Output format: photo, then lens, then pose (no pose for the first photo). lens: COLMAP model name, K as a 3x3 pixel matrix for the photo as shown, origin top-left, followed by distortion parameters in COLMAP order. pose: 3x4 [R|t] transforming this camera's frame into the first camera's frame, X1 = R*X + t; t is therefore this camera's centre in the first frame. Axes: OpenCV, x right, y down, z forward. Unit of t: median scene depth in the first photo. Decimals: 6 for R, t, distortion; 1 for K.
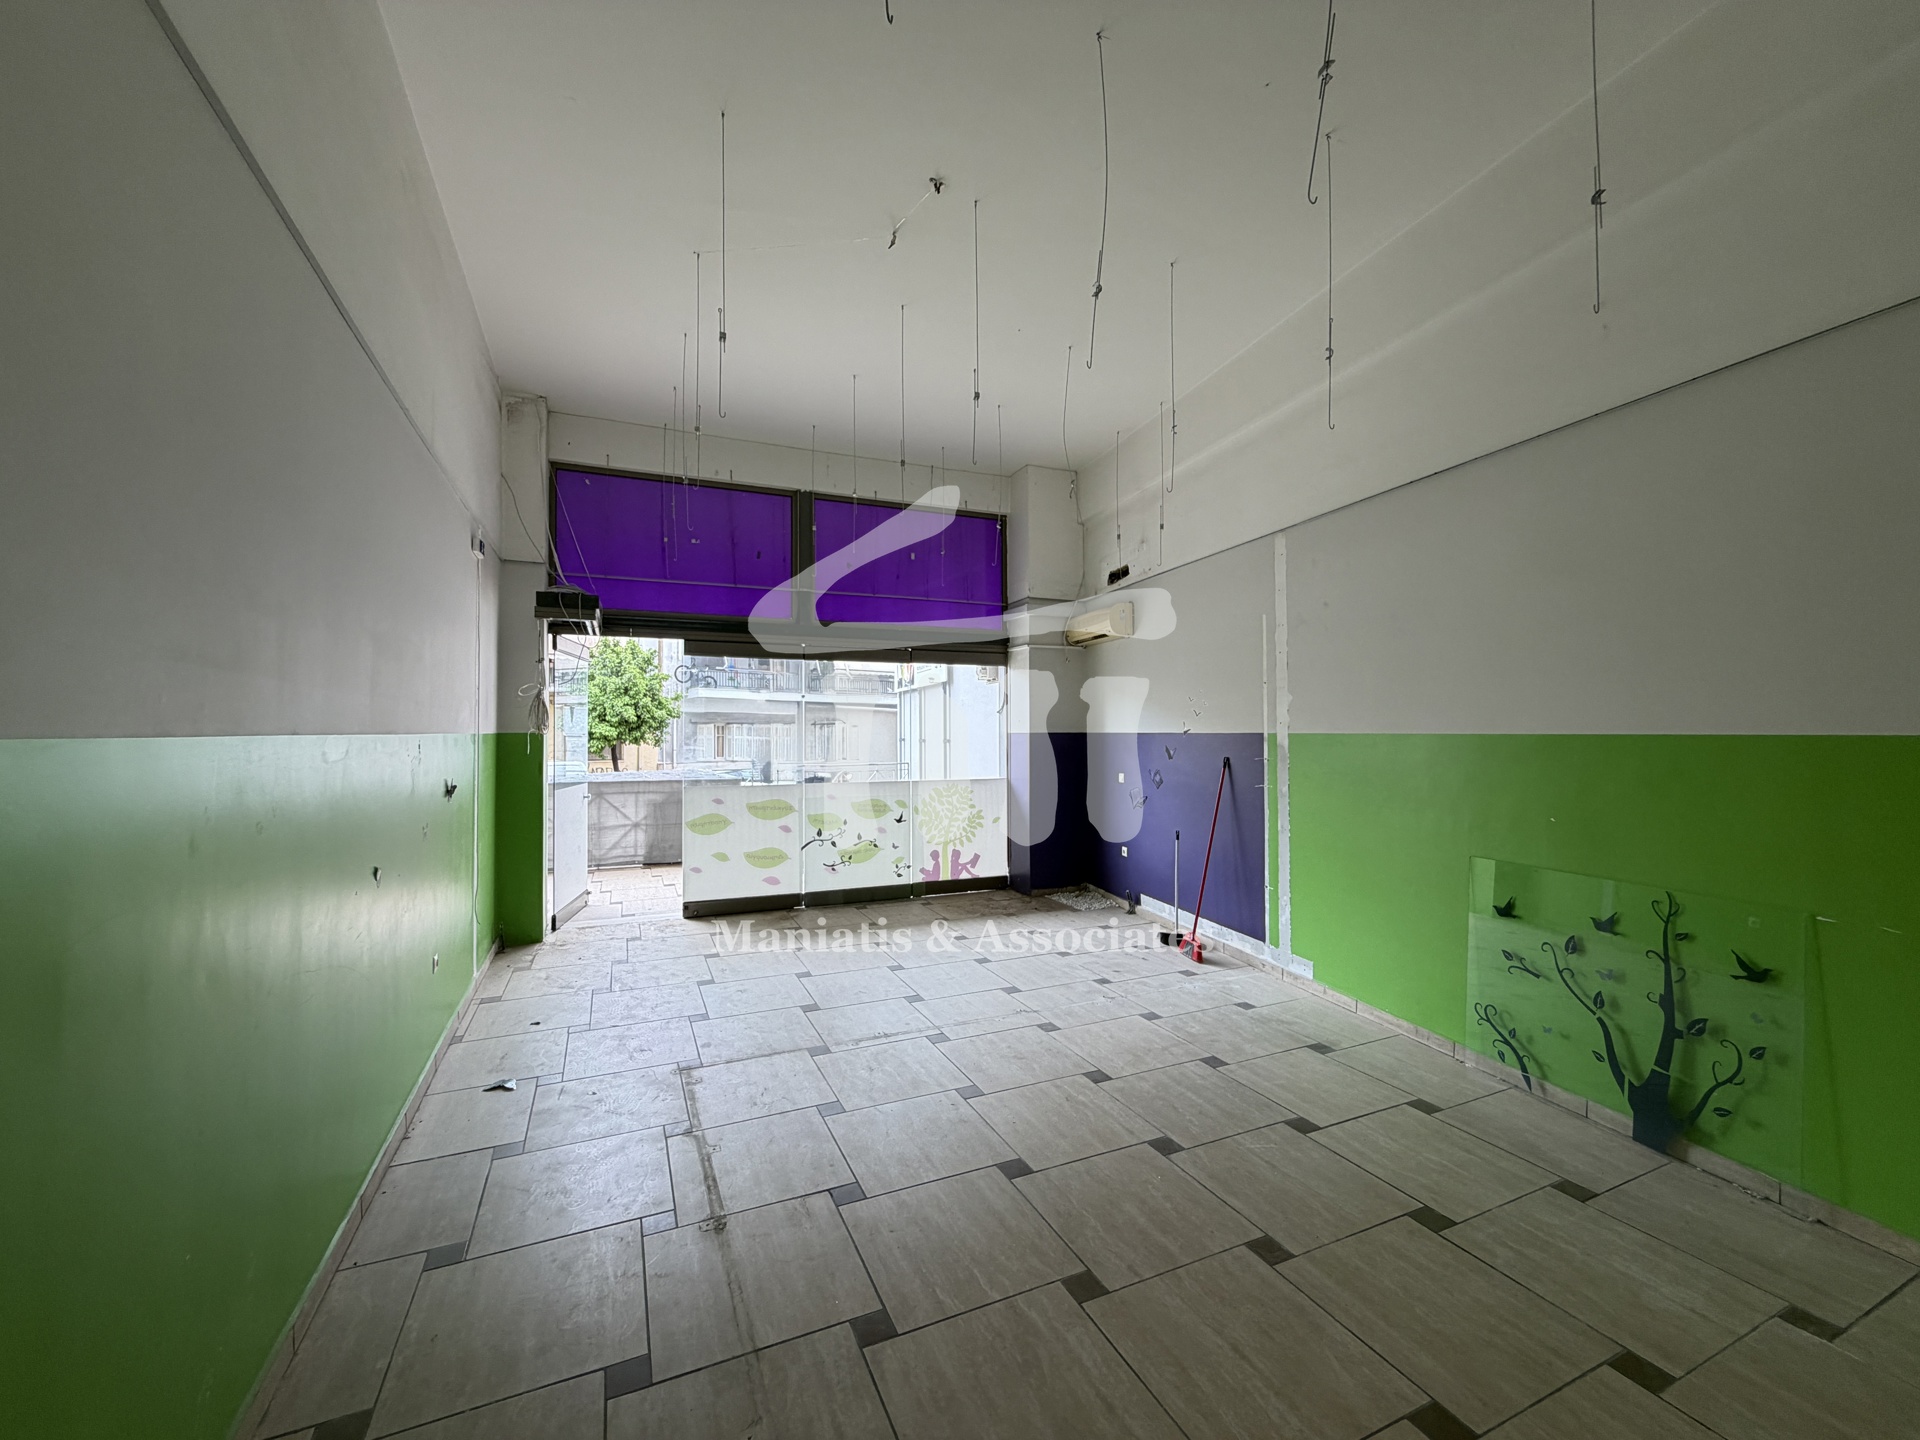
lens RADIAL K [[763.1, 0, 949.6], [0, 763.1, 723.0], [0, 0, 1]] dist [0.000870, -0.000394]
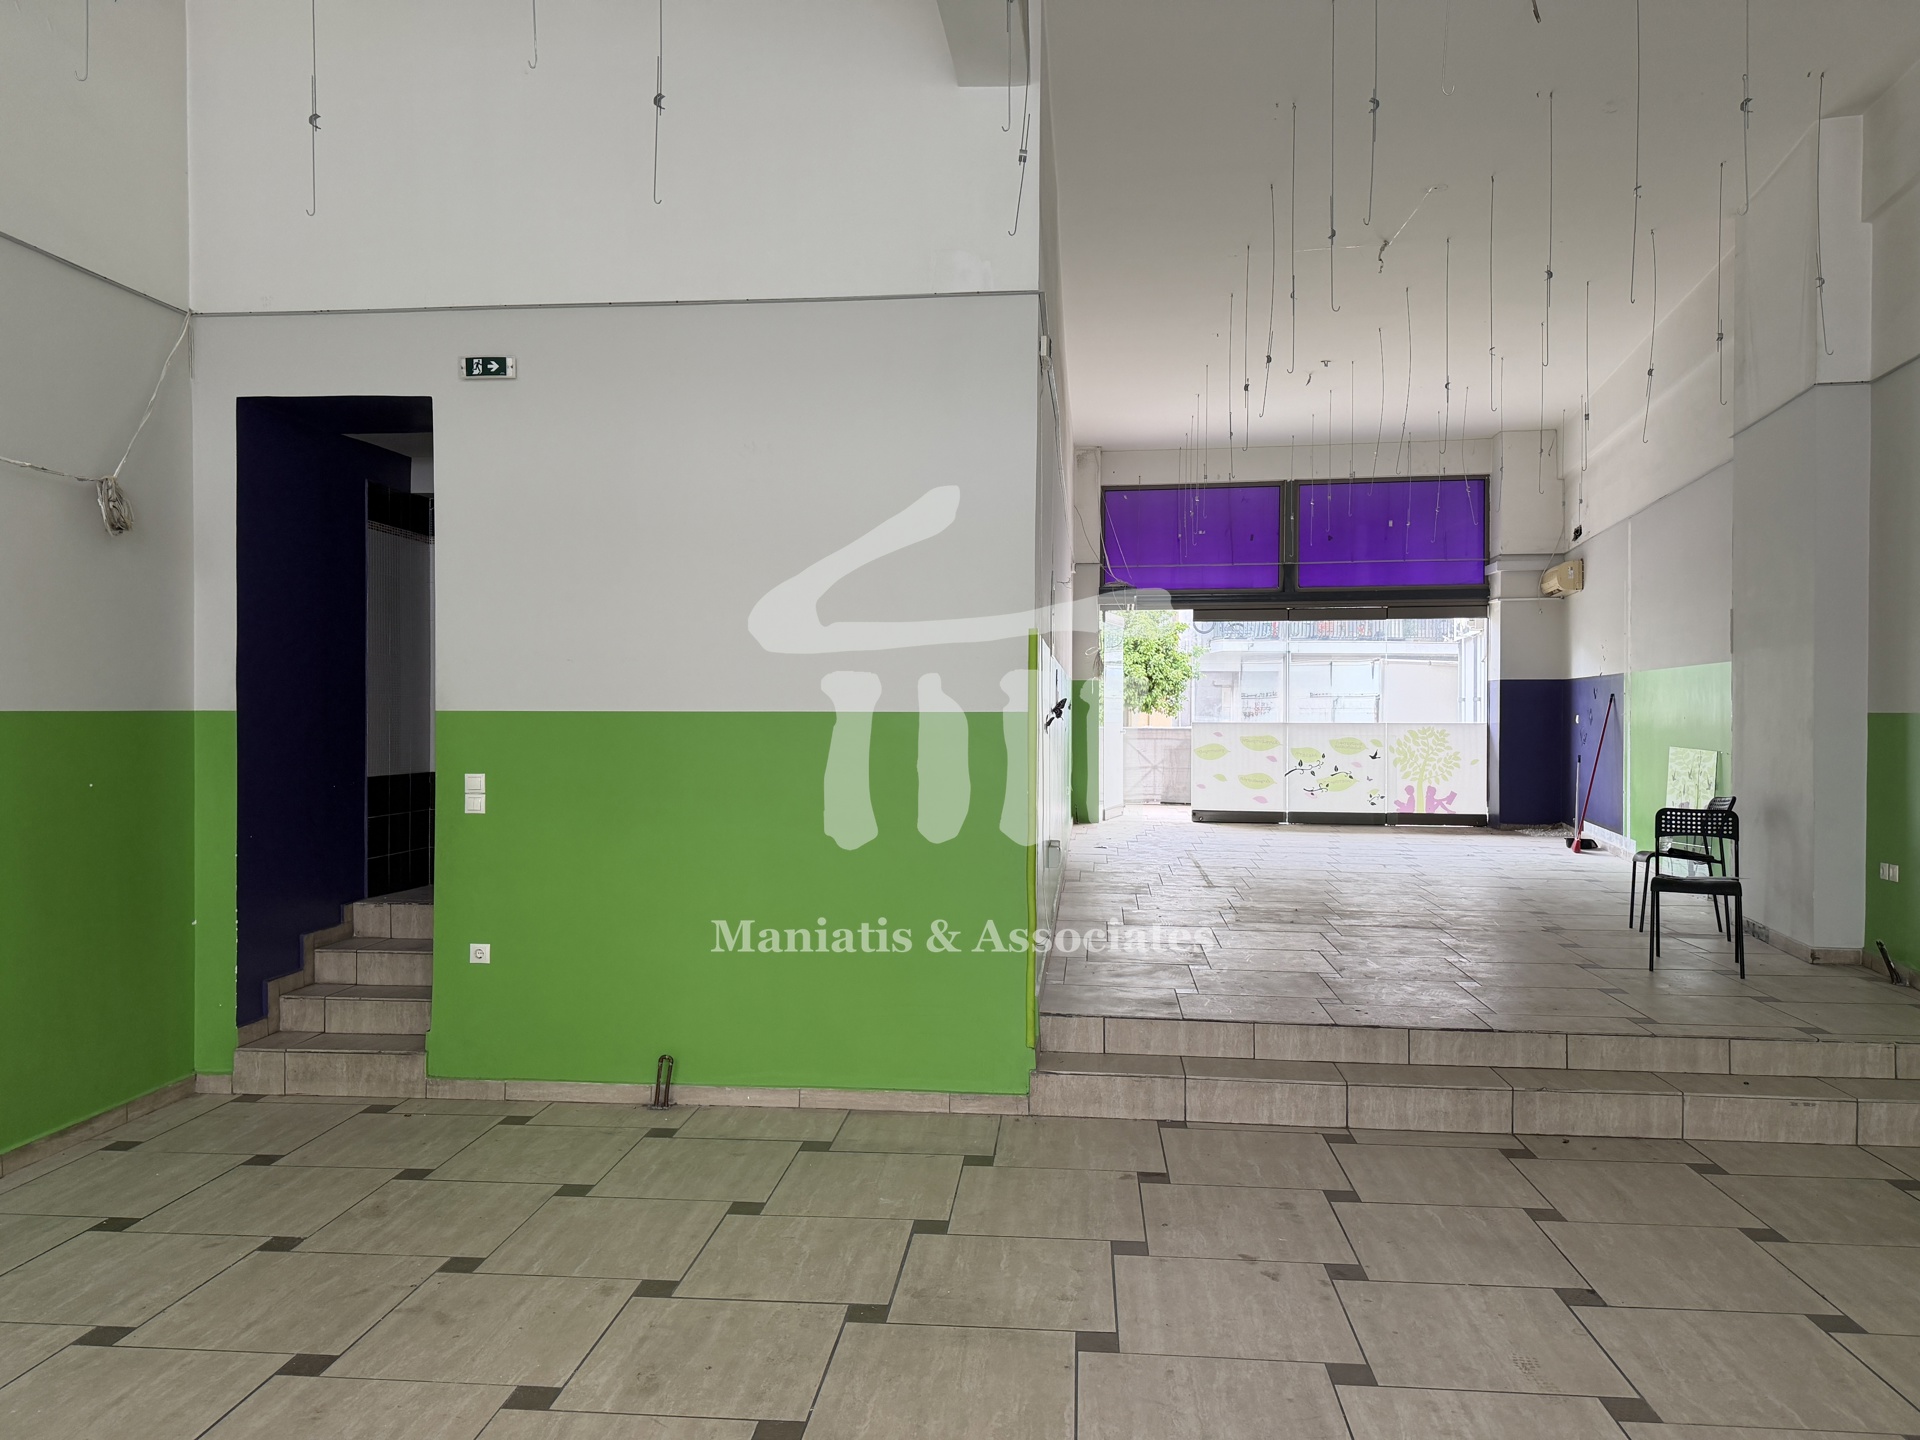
lens RADIAL K [[1348.8, 0, 955.8], [0, 1348.8, 726.3], [0, 0, 1]] dist [0.060896, -0.074047]
pose [[0.866458, 0.008110, -0.499185, 0.444750], [0.003791, 0.999732, 0.022823, 0.035638], [0.499236, -0.021667, 0.866195, -1.181235]]
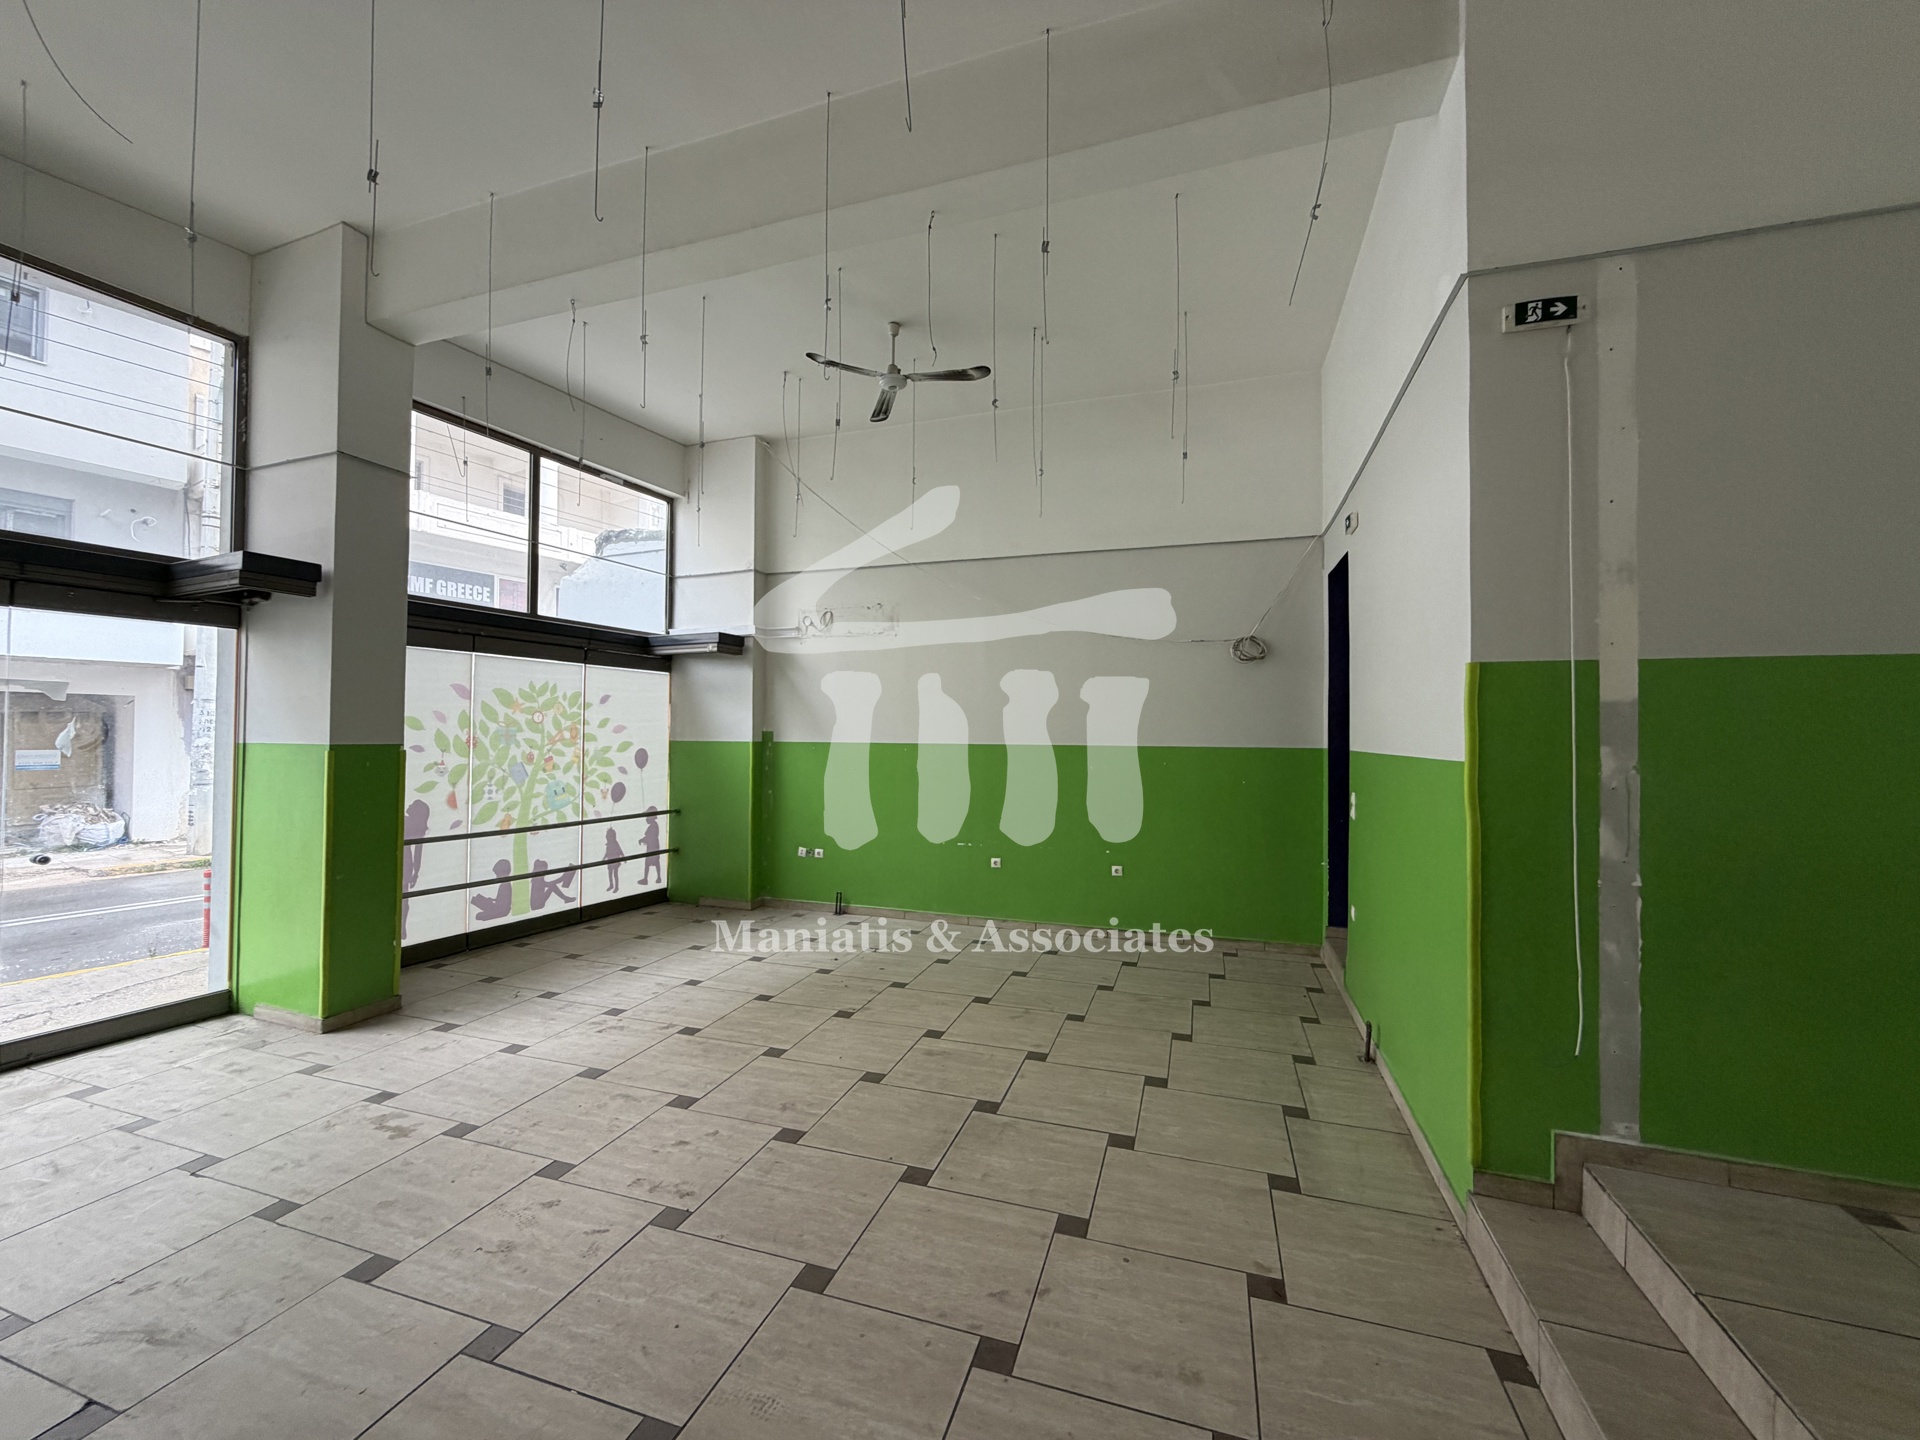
lens RADIAL K [[763.1, 0, 954.4], [0, 763.1, 723.4], [0, 0, 1]] dist [0.000870, -0.000394]
pose [[-0.680320, -0.015932, -0.732742, 0.541890], [-0.000238, 0.999768, -0.021517, 0.033797], [0.732915, -0.014464, -0.680167, -0.399280]]
